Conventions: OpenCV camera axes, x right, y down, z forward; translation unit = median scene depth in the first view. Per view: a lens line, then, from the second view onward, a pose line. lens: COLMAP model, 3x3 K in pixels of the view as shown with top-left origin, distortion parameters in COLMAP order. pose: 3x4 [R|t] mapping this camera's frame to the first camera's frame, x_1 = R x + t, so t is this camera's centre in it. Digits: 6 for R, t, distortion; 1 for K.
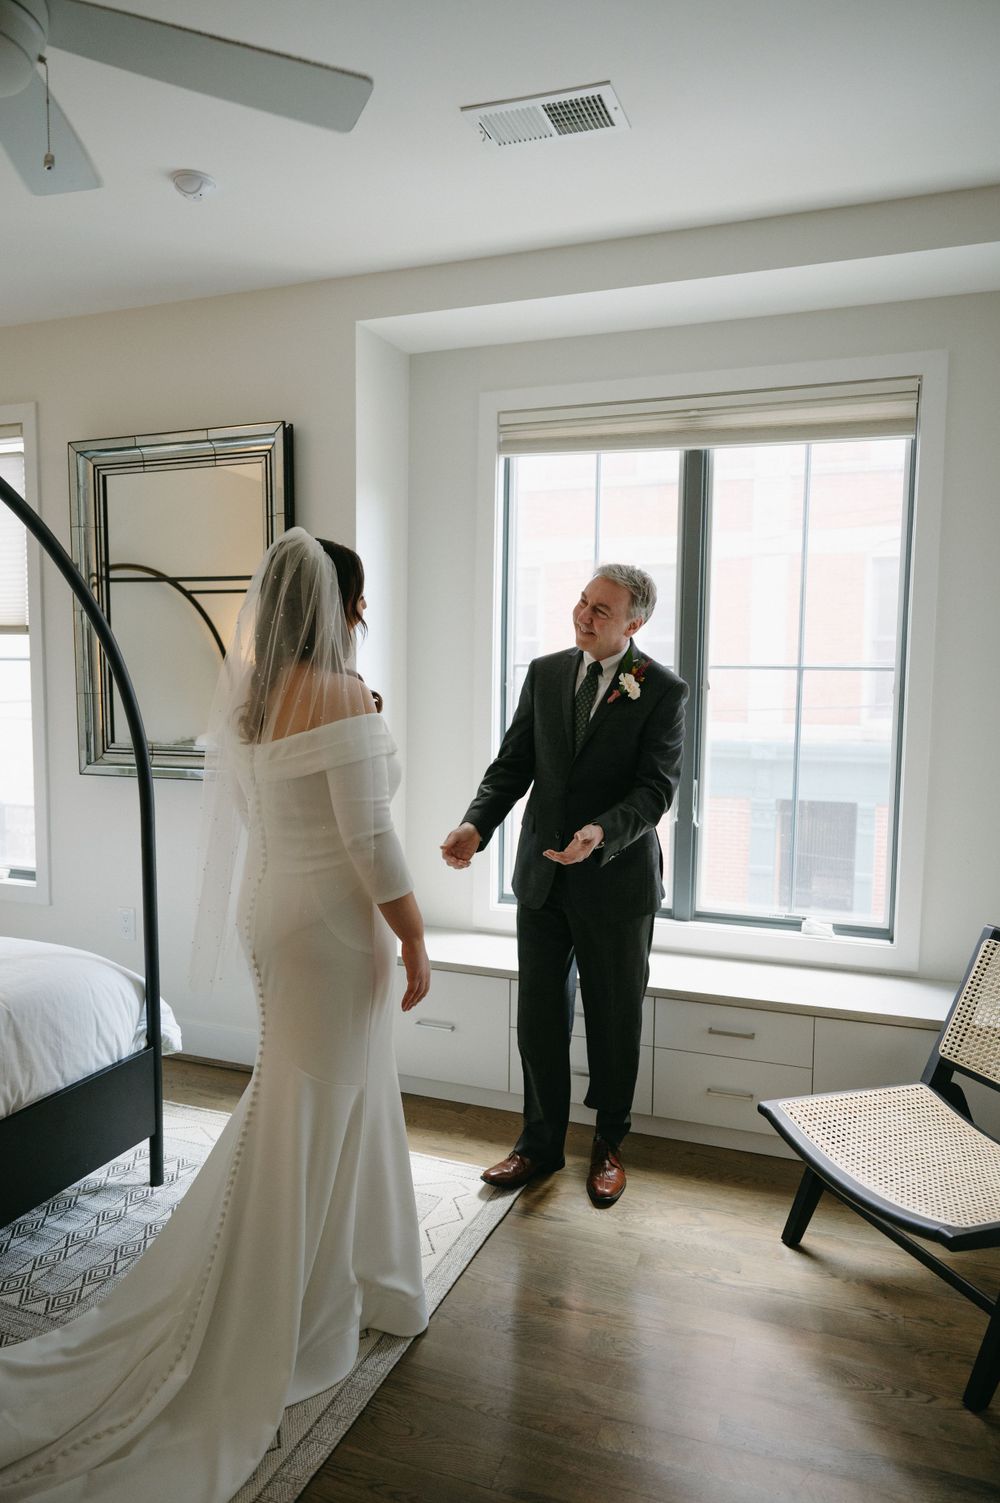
lens RADIAL K [[1003.1, 0, 494.9], [0, 1003.1, 752.2], [0, 0, 1]] dist [0.004510, -0.004475]
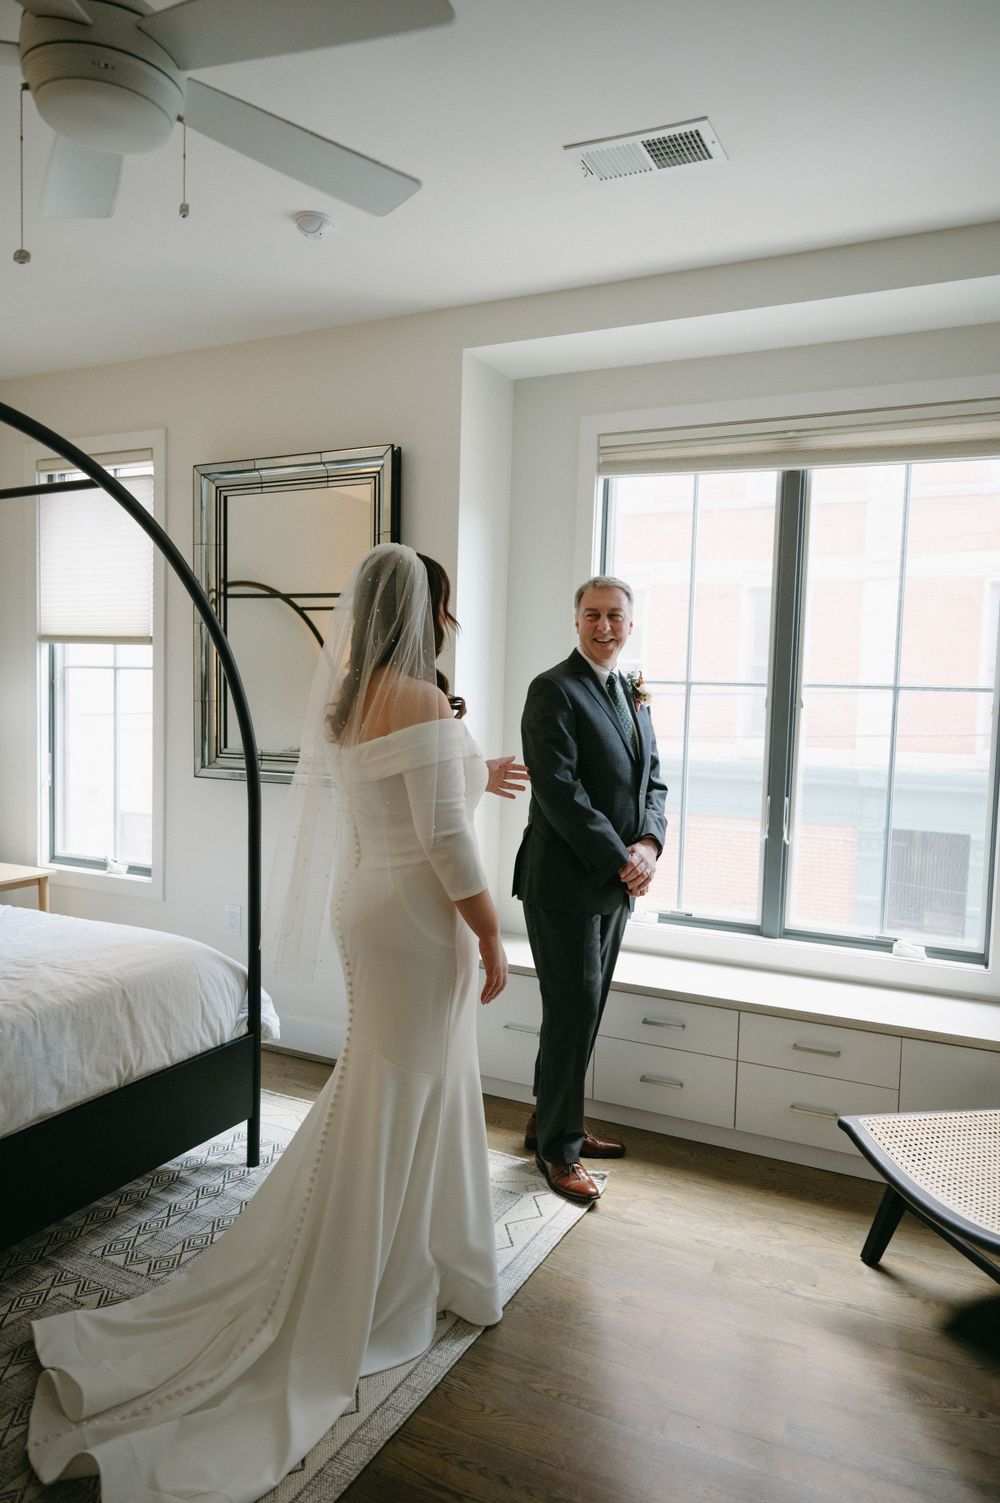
lens RADIAL K [[1003.1, 0, 504.4], [0, 1003.1, 755.5], [0, 0, 1]] dist [0.000779, -0.000097]
pose [[0.995329, 0.023555, -0.093624, 0.014296], [-0.025349, 0.999516, -0.018010, 0.013398], [0.093154, 0.020299, 0.995445, -0.031994]]
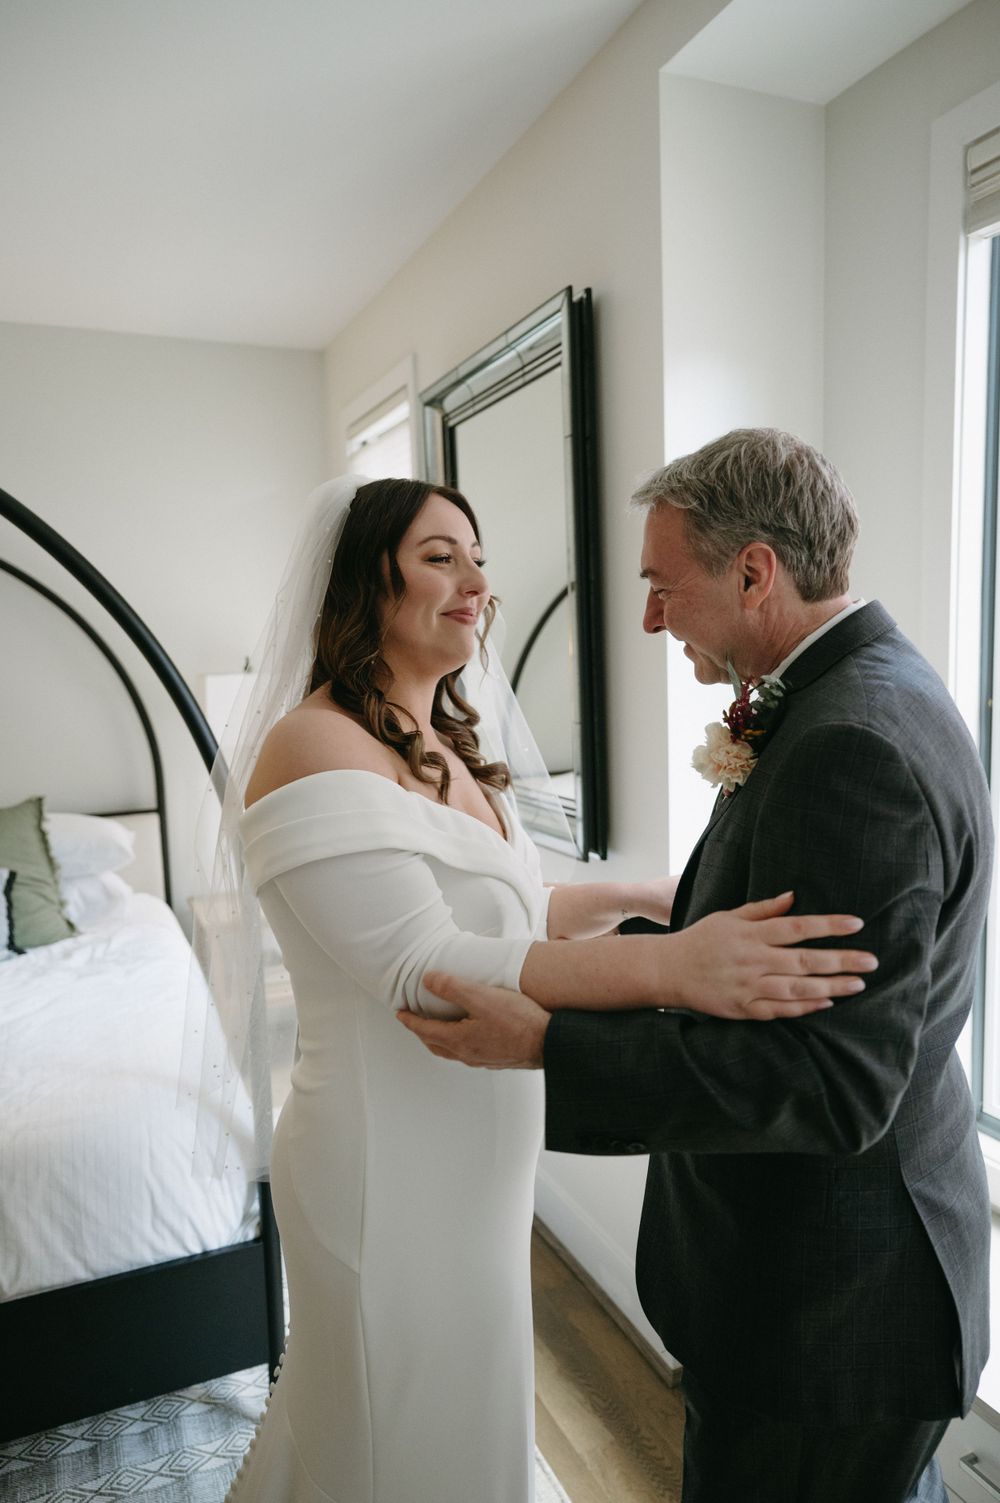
lens RADIAL K [[1003.1, 0, 494.9], [0, 1003.1, 752.2], [0, 0, 1]] dist [0.004510, -0.004475]
pose [[0.706756, 0.044797, -0.706038, 0.248801], [-0.023933, 0.998936, 0.039423, -0.075786], [0.707052, -0.010965, 0.707076, 0.630734]]
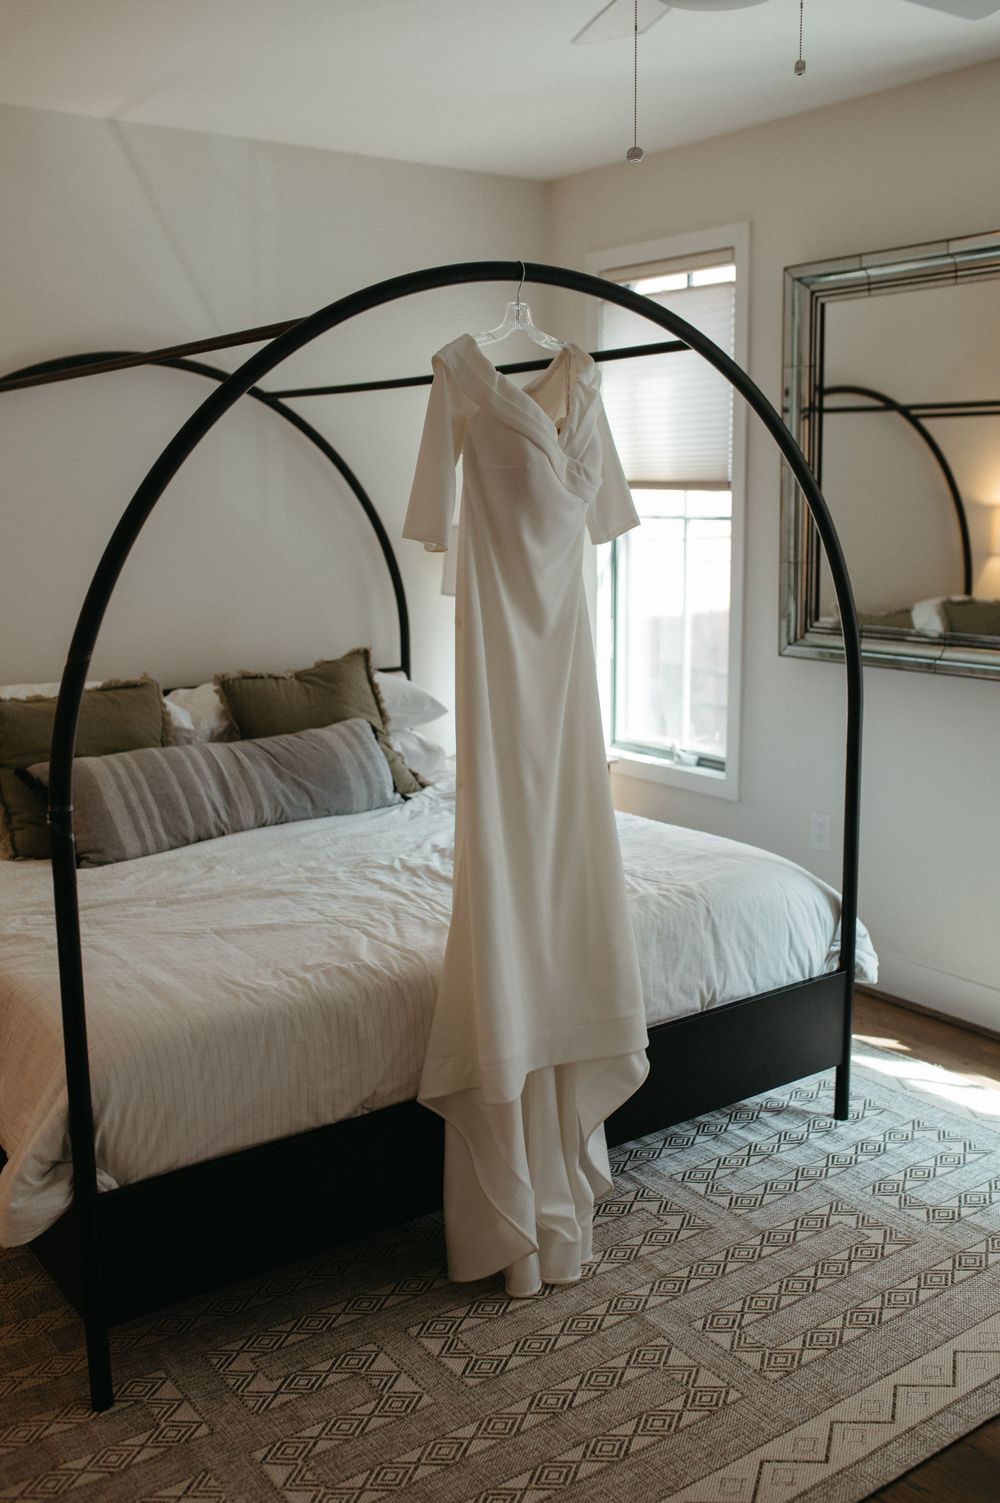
lens RADIAL K [[1423.8, 0, 519.3], [0, 1423.8, 743.9], [0, 0, 1]] dist [-0.070994, 0.115154]
pose [[0.847942, 0.081692, -0.523756, 0.060926], [-0.029605, 0.993810, 0.107078, -0.036471], [0.529262, -0.075290, 0.845111, -0.216427]]
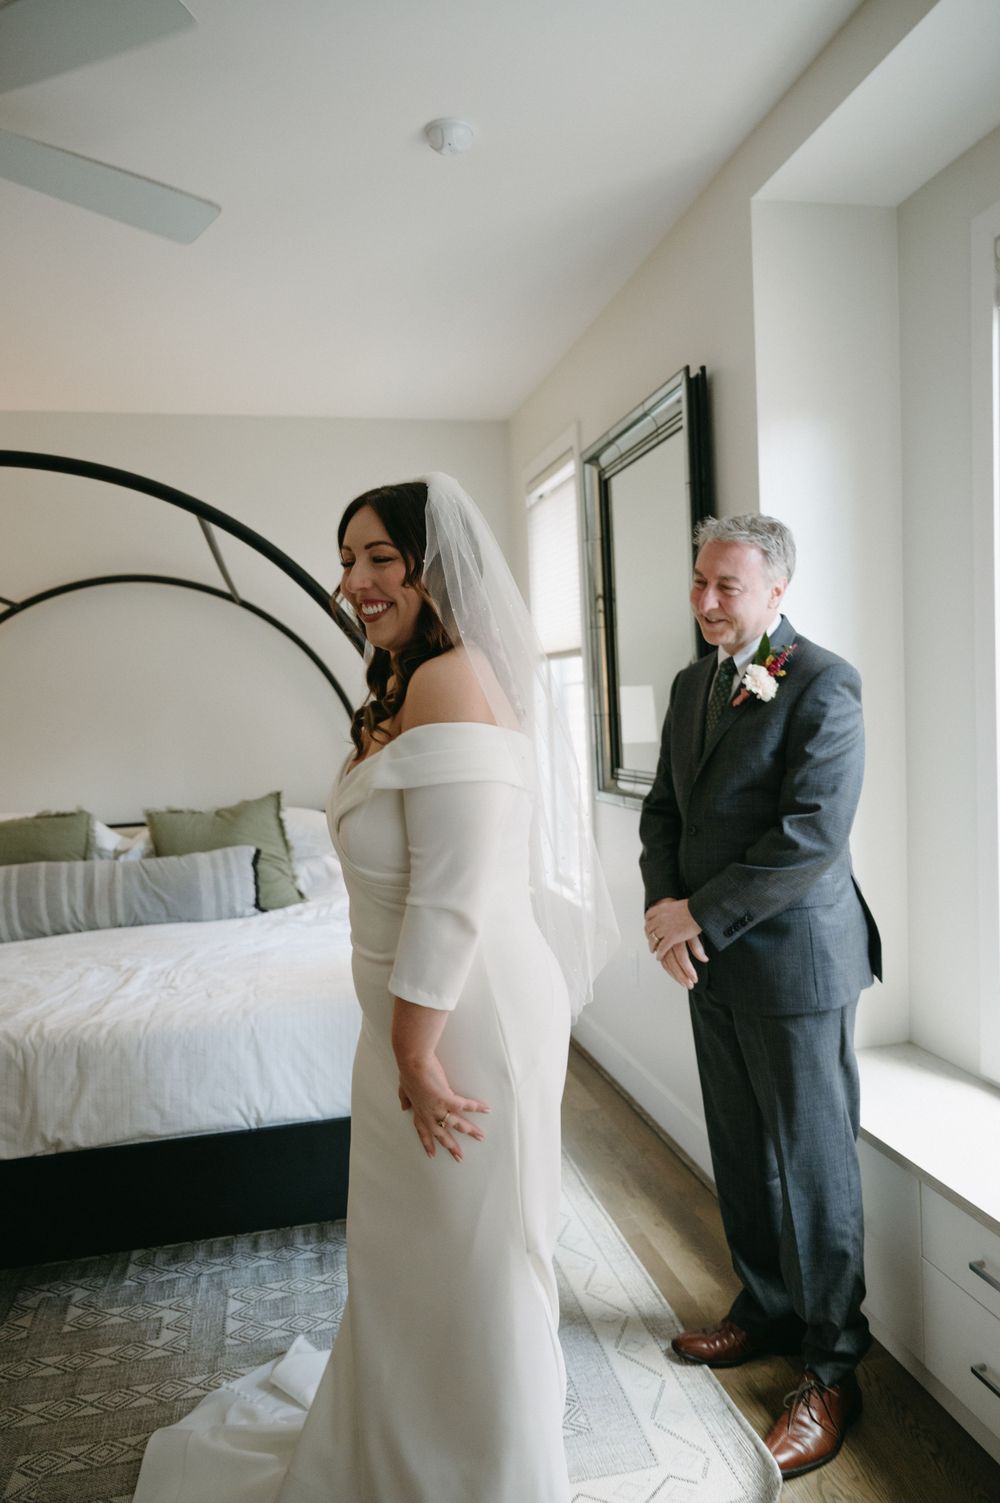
lens RADIAL K [[1002.7, 0, 492.9], [0, 1002.7, 760.0], [0, 0, 1]] dist [-0.001752, -0.000738]
pose [[0.554017, 0.016576, -0.832341, 0.432088], [-0.022981, 0.999725, 0.004613, -0.024095], [0.832188, 0.016572, 0.554245, 0.534268]]
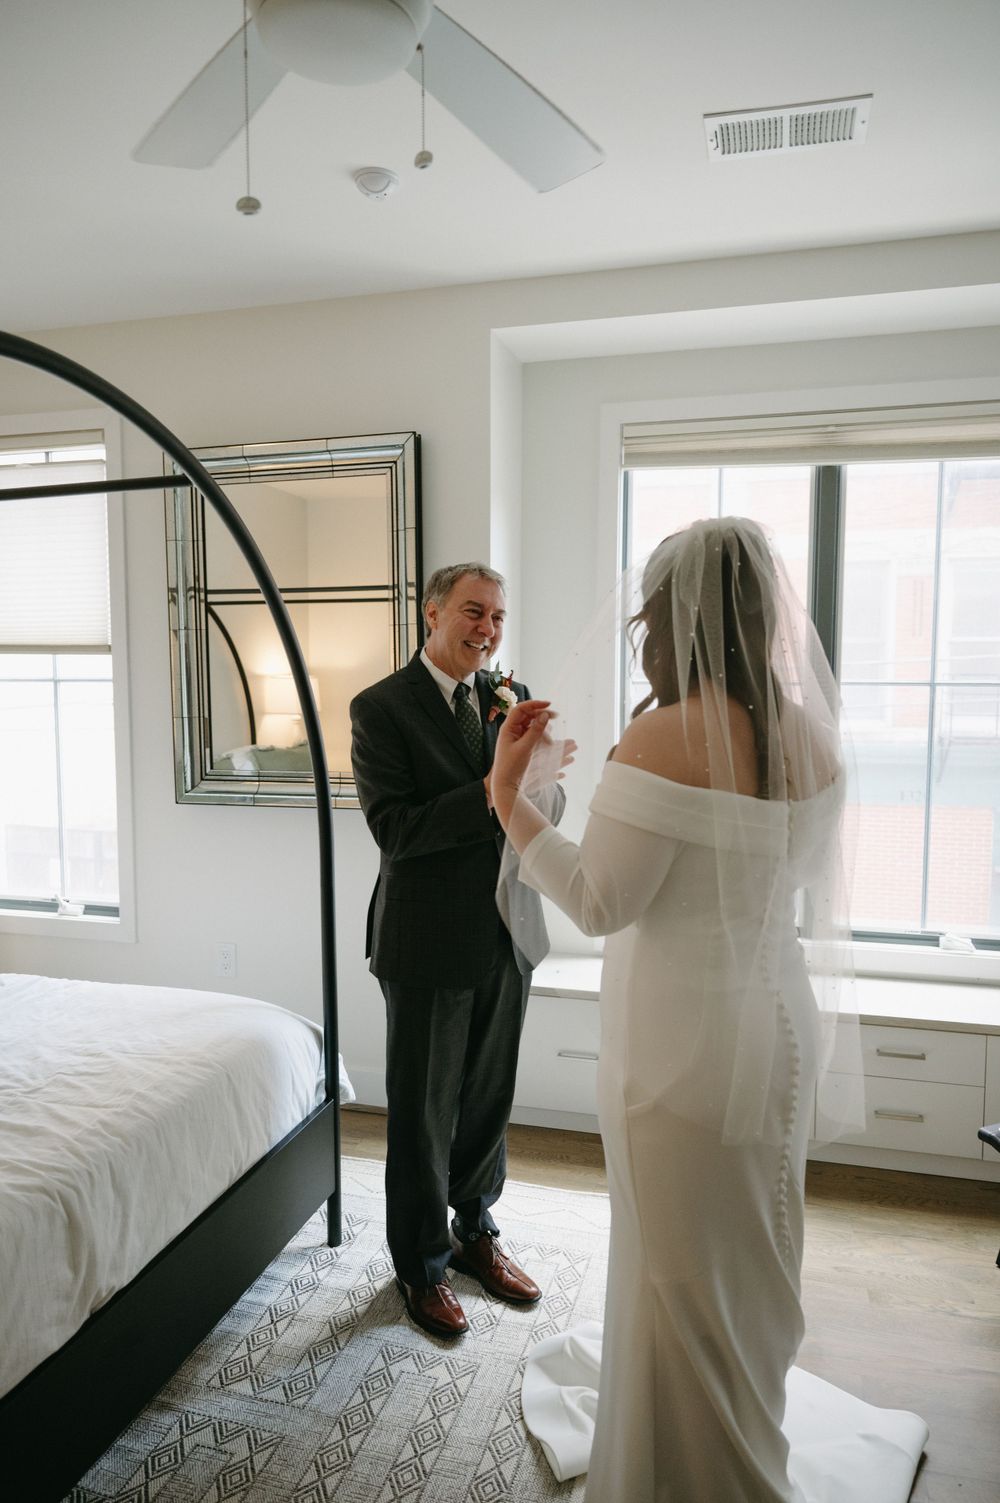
lens RADIAL K [[1003.1, 0, 494.9], [0, 1003.1, 752.2], [0, 0, 1]] dist [0.004510, -0.004475]
pose [[0.995727, -0.017136, 0.090738, -0.270970], [0.017190, 0.999852, 0.000195, -0.028573], [-0.090728, 0.001365, 0.995875, 0.050598]]
